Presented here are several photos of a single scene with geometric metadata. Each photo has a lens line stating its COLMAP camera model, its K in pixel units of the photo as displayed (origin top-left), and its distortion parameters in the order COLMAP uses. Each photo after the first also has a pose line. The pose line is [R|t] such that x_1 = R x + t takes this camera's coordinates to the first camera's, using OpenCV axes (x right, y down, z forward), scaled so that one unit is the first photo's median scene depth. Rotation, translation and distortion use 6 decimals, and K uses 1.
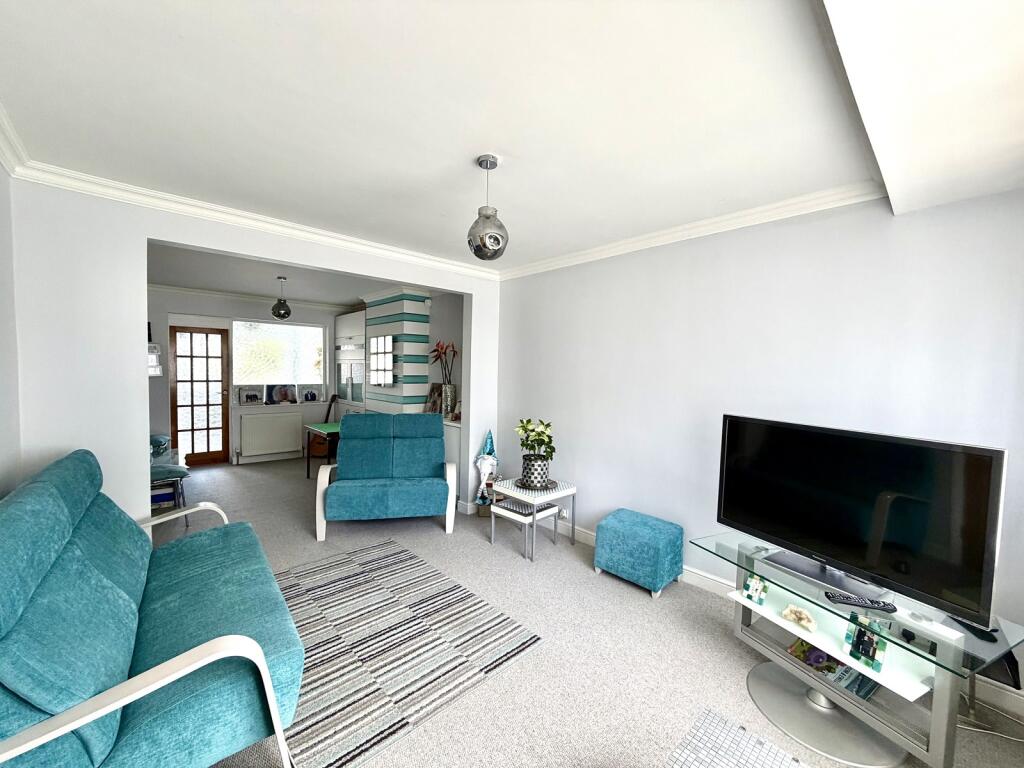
lens RADIAL K [[413.5, 0, 512.0], [0, 413.5, 384.0], [0, 0, 1]] dist [-0.001201, -0.000052]
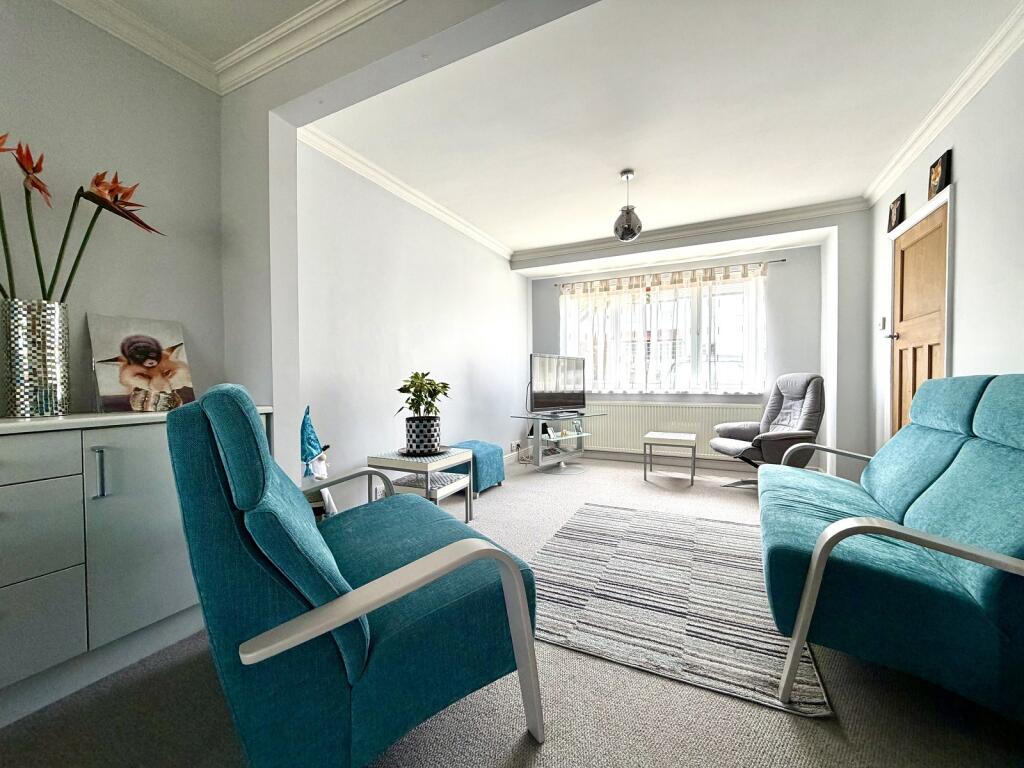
lens RADIAL K [[413.5, 0, 512.0], [0, 413.5, 384.0], [0, 0, 1]] dist [-0.001201, -0.000052]
pose [[-0.350080, -0.032426, 0.936158, -1.001783], [0.033678, 0.998319, 0.047173, 0.101442], [-0.936114, 0.048042, -0.348399, 1.458483]]
